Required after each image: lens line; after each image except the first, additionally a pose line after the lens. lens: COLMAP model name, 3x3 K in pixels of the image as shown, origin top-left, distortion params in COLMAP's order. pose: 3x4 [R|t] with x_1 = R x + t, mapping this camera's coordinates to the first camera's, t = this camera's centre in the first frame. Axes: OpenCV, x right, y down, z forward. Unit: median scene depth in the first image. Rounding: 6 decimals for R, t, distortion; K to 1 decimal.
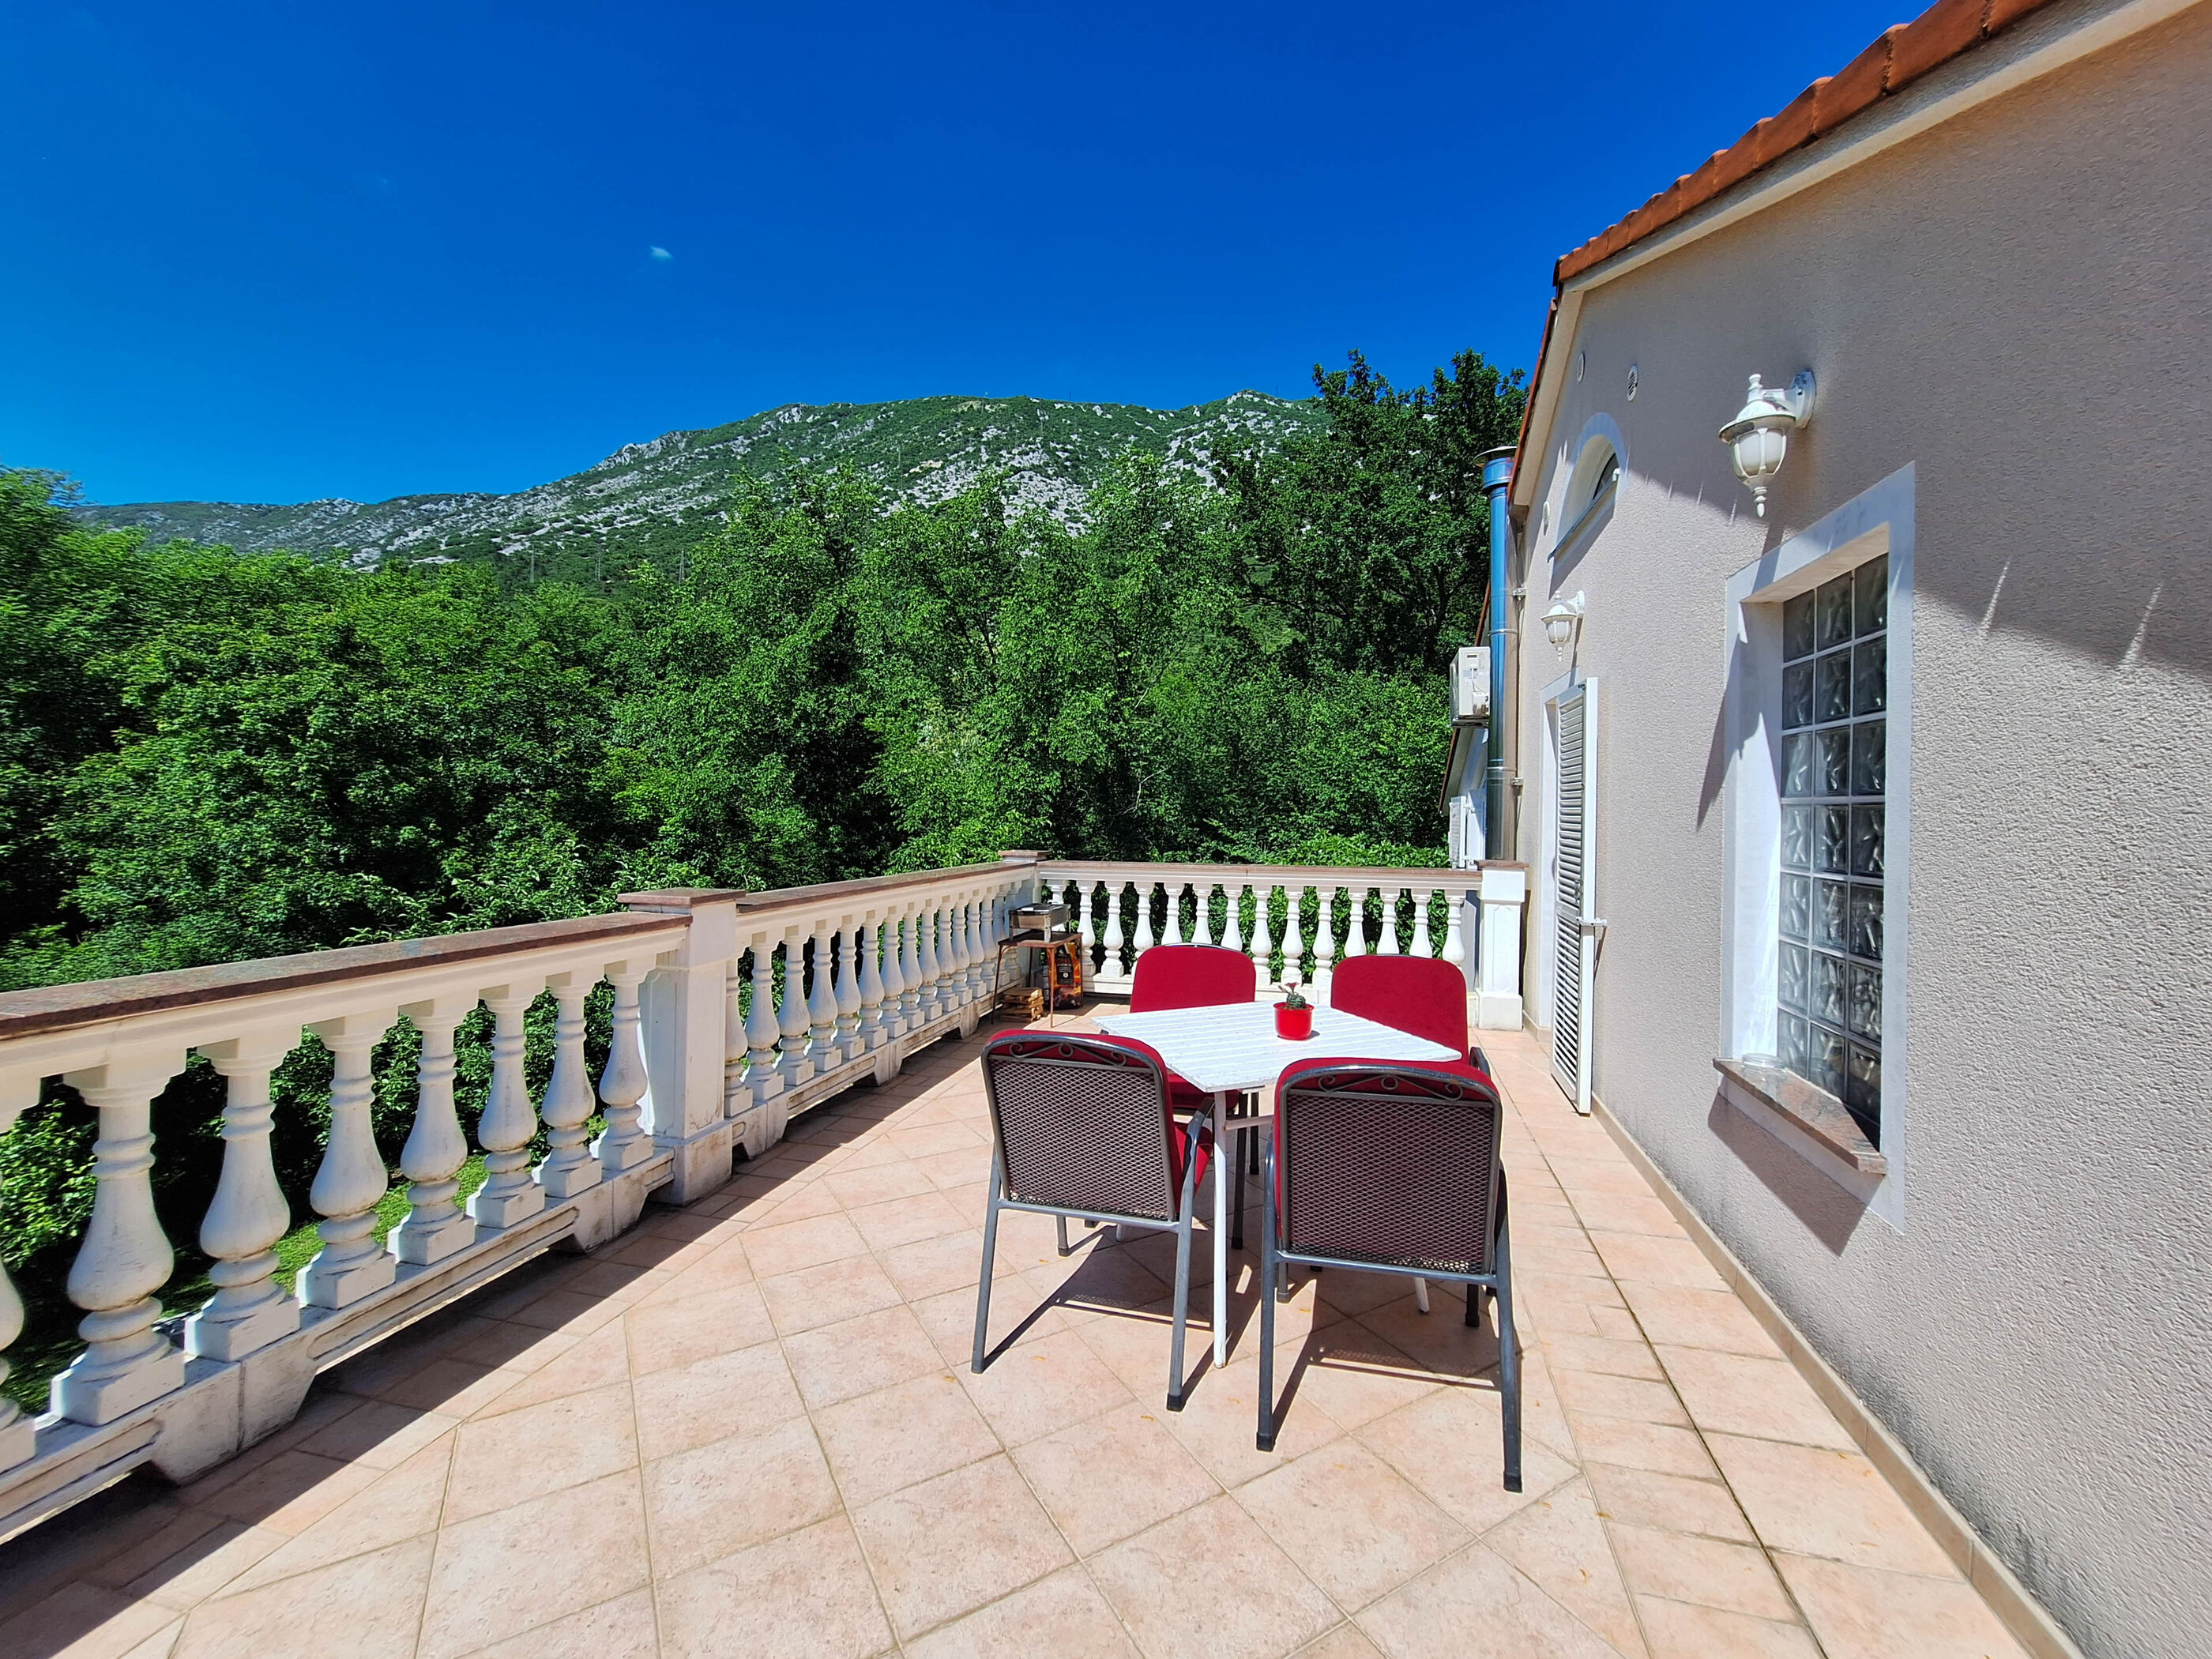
lens RADIAL K [[882.2, 0, 1130.0], [0, 882.2, 829.4], [0, 0, 1]] dist [-0.001073, 0.001056]
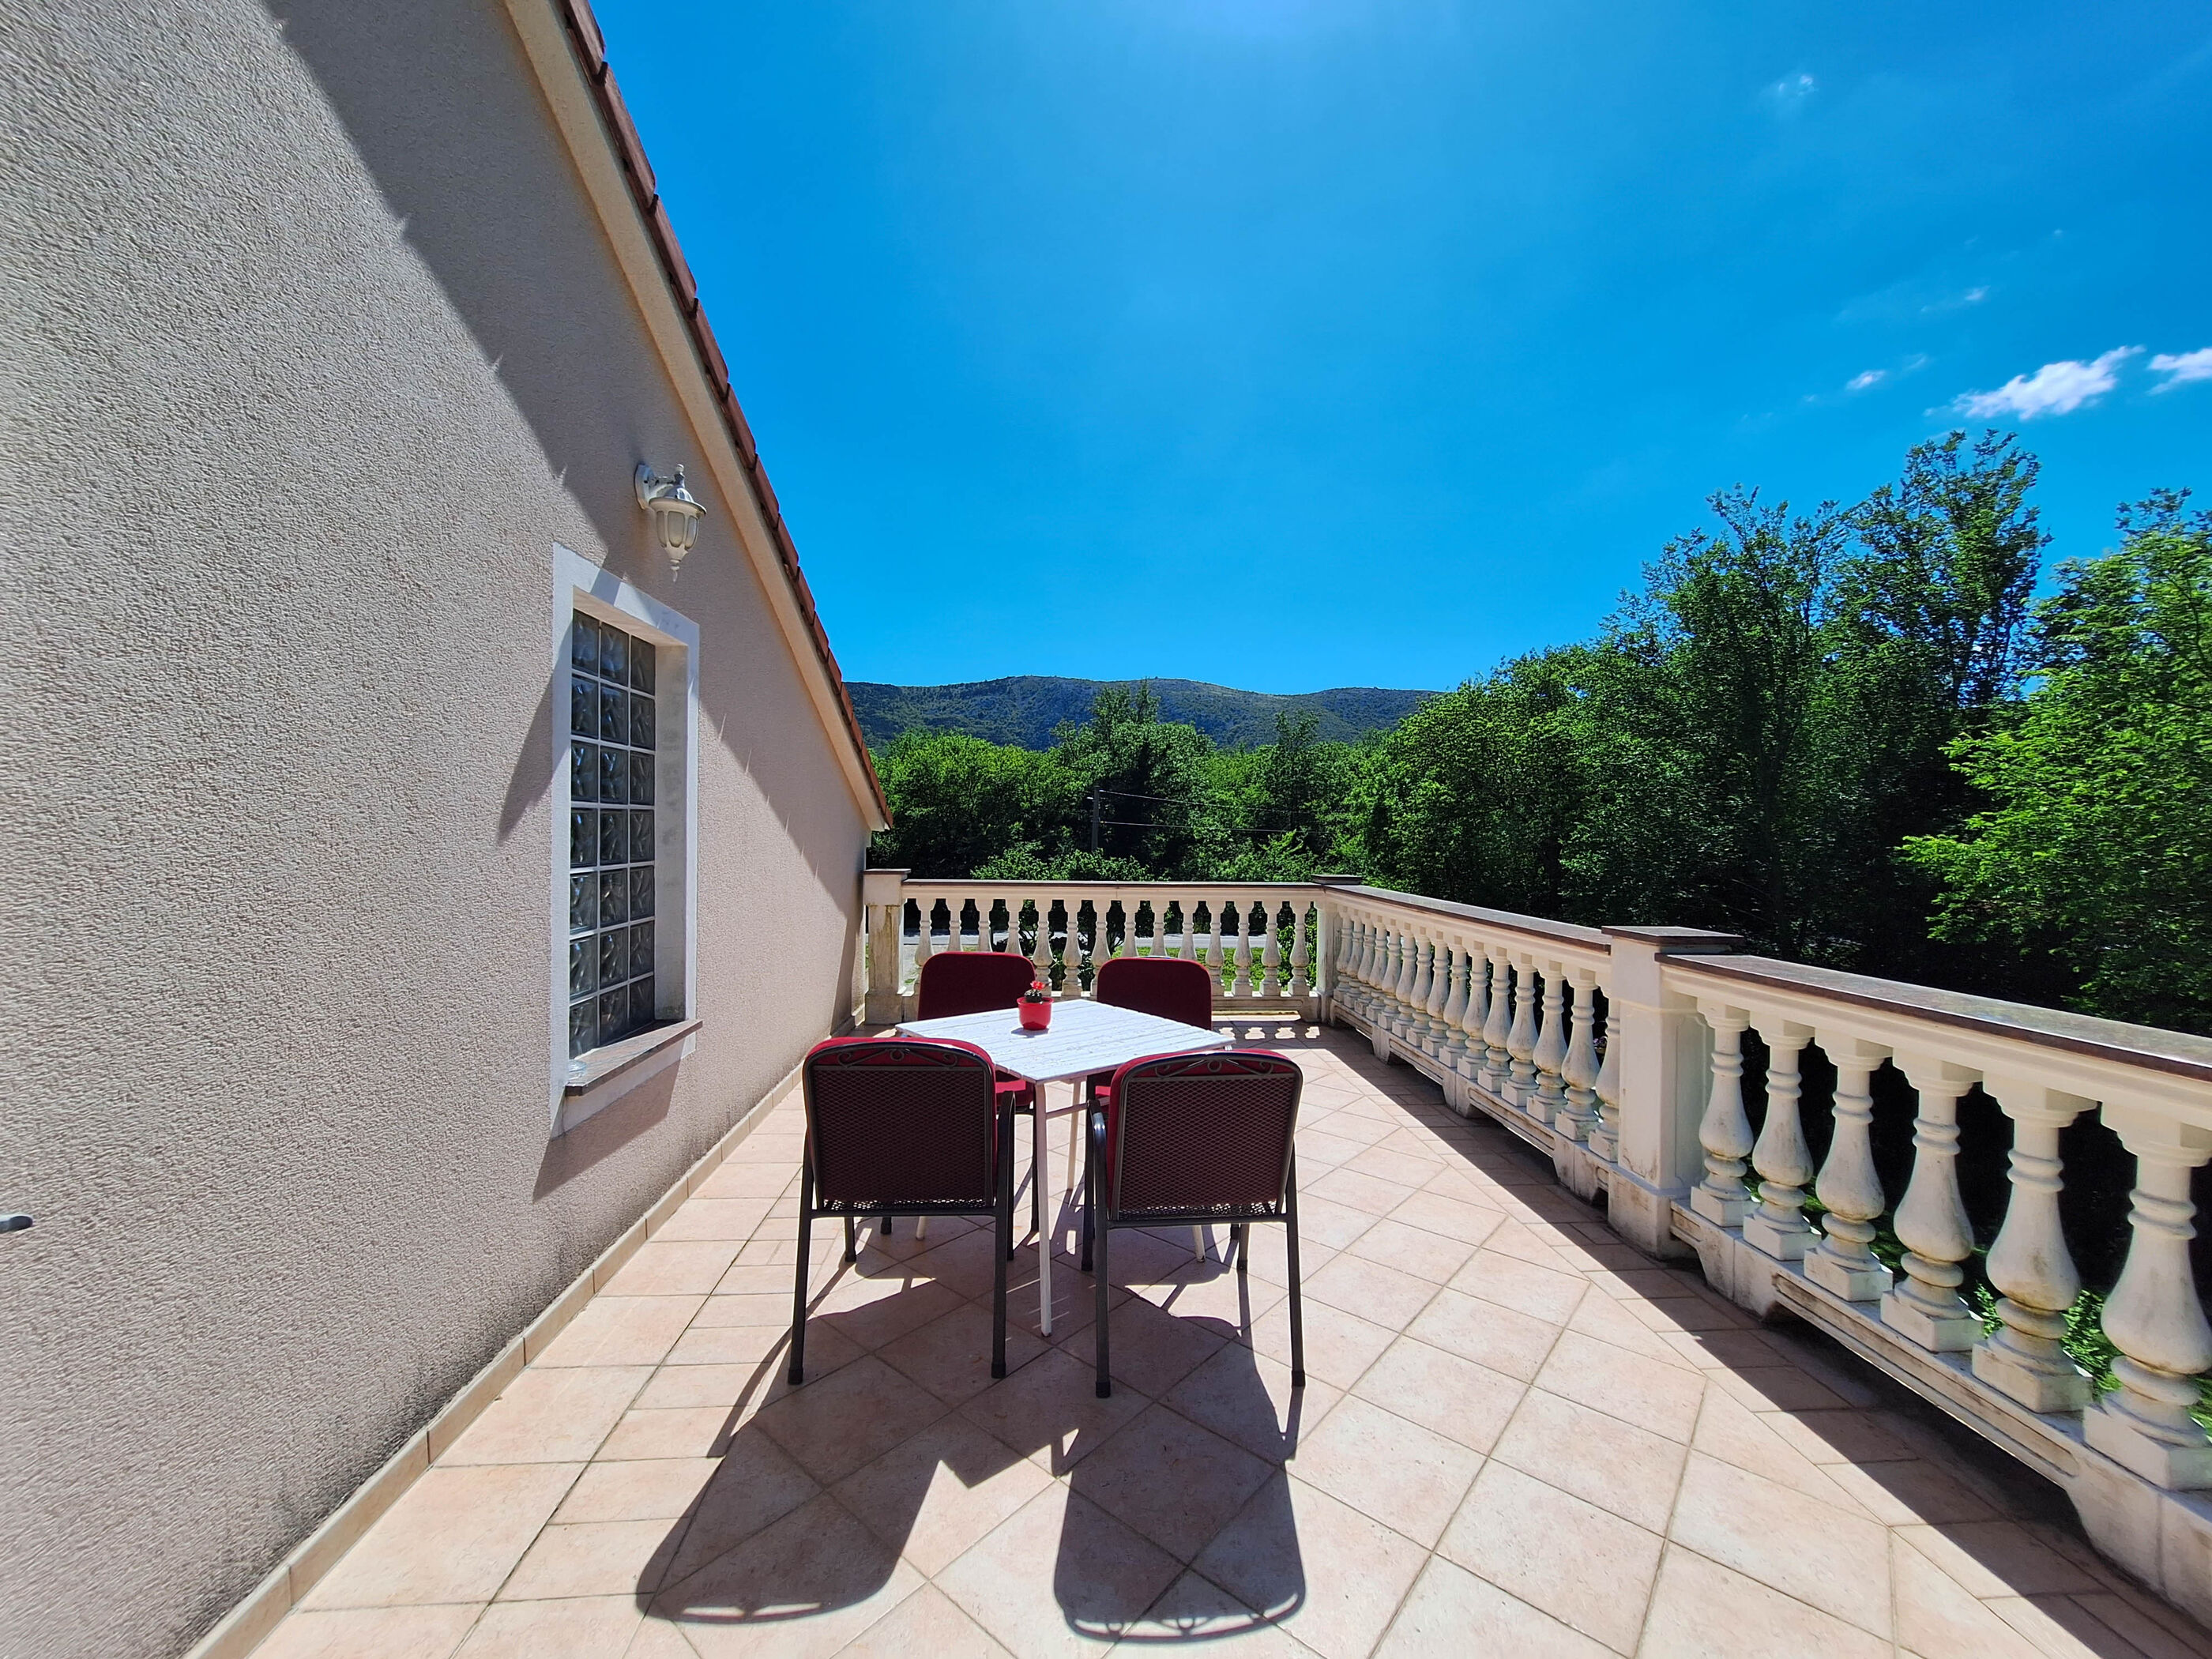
lens RADIAL K [[865.7, 0, 1126.7], [0, 865.7, 844.0], [0, 0, 1]] dist [0.001312, 0.000447]
pose [[-0.941832, -0.024294, -0.335204, 0.186959], [-0.036631, 0.998862, 0.030531, -0.015789], [0.334081, 0.041034, -0.941651, 0.856792]]
